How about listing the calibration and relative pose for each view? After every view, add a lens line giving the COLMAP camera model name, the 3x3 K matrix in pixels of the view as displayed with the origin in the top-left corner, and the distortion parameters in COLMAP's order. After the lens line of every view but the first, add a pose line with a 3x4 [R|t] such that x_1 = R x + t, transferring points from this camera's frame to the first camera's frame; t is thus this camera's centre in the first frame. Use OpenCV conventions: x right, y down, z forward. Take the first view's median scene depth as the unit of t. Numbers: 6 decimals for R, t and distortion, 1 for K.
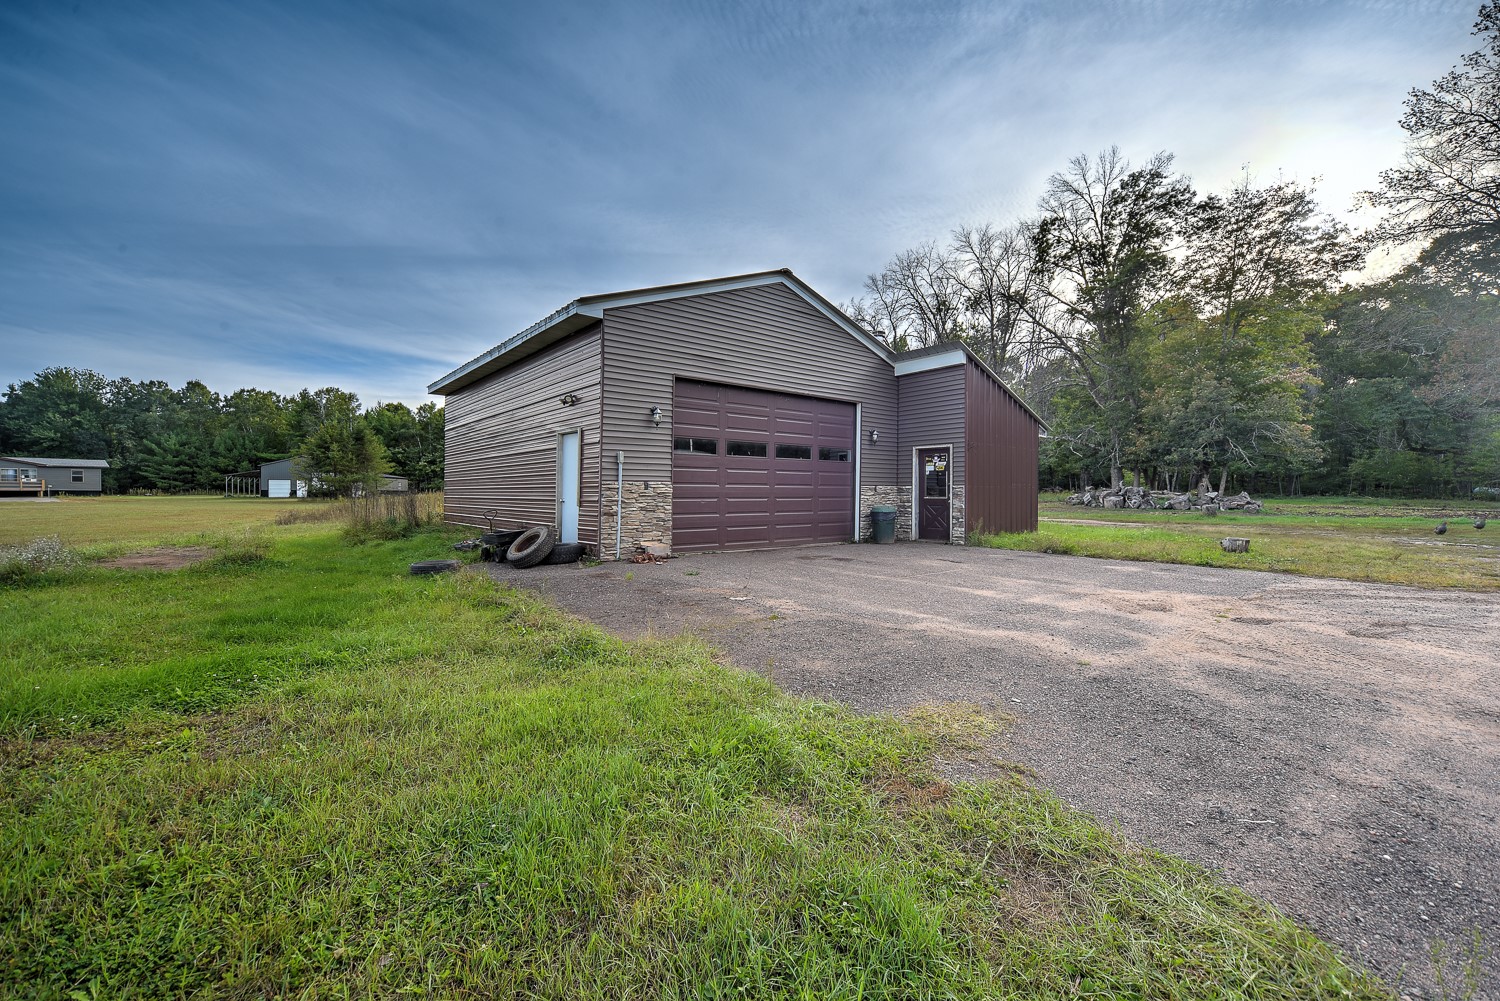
lens RADIAL K [[620.7, 0, 755.0], [0, 620.7, 489.4], [0, 0, 1]] dist [-0.005736, 0.001790]
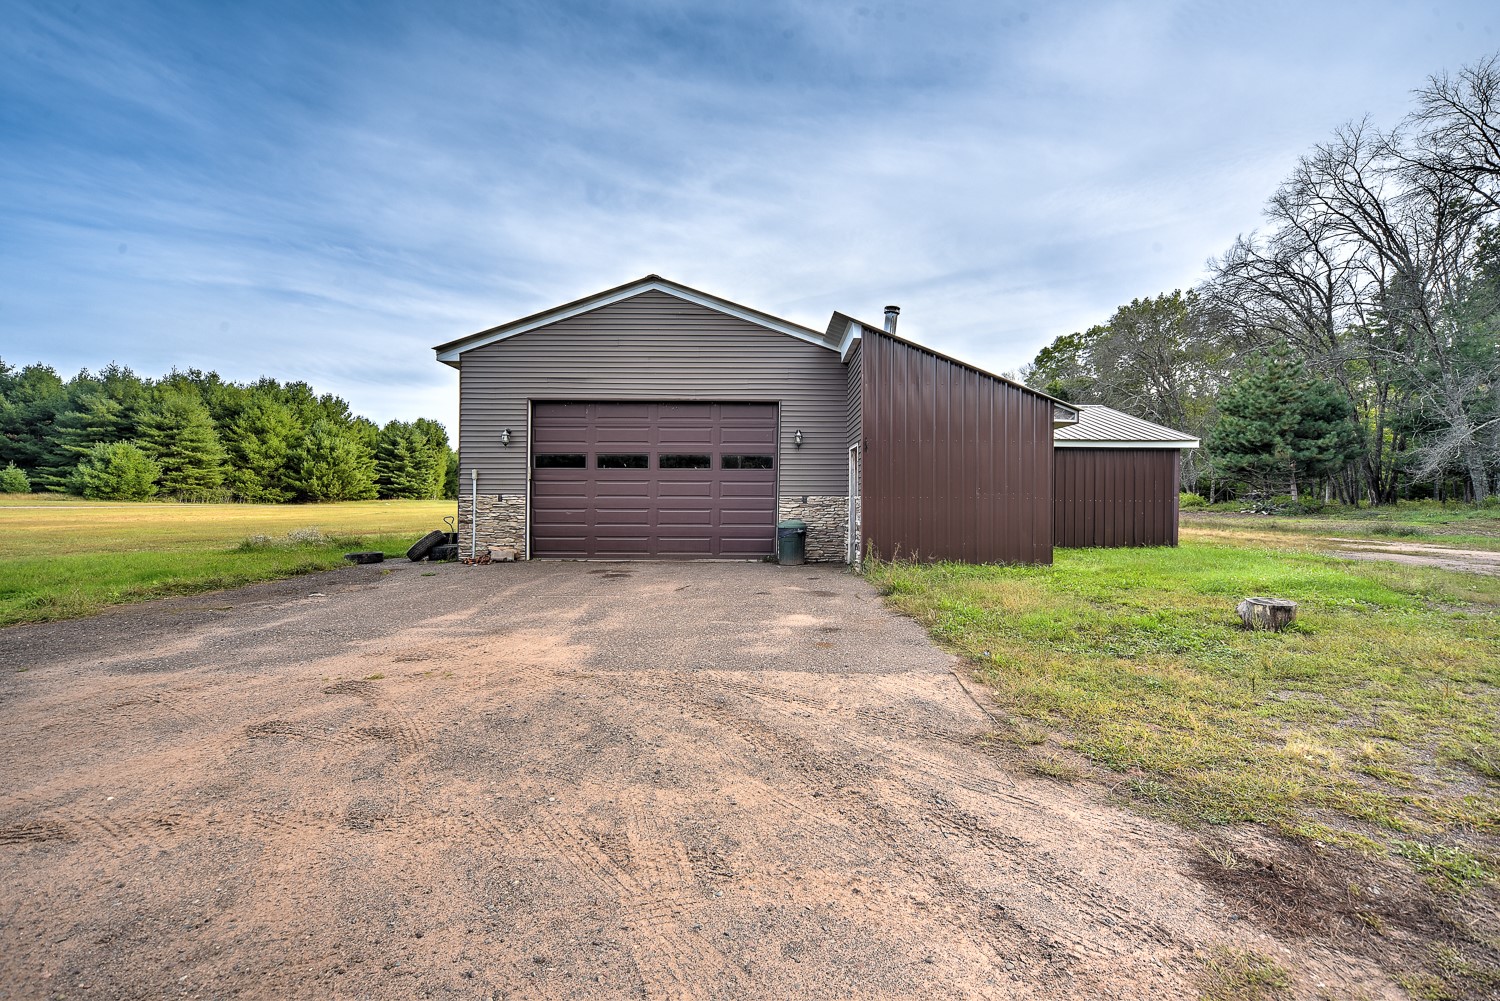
lens RADIAL K [[620.7, 0, 758.4], [0, 620.7, 501.6], [0, 0, 1]] dist [-0.005736, 0.001790]
pose [[0.774835, 0.002461, -0.632159, 0.675945], [0.002781, 0.999969, 0.007301, -0.004829], [0.632157, -0.007415, 0.774805, 0.294829]]
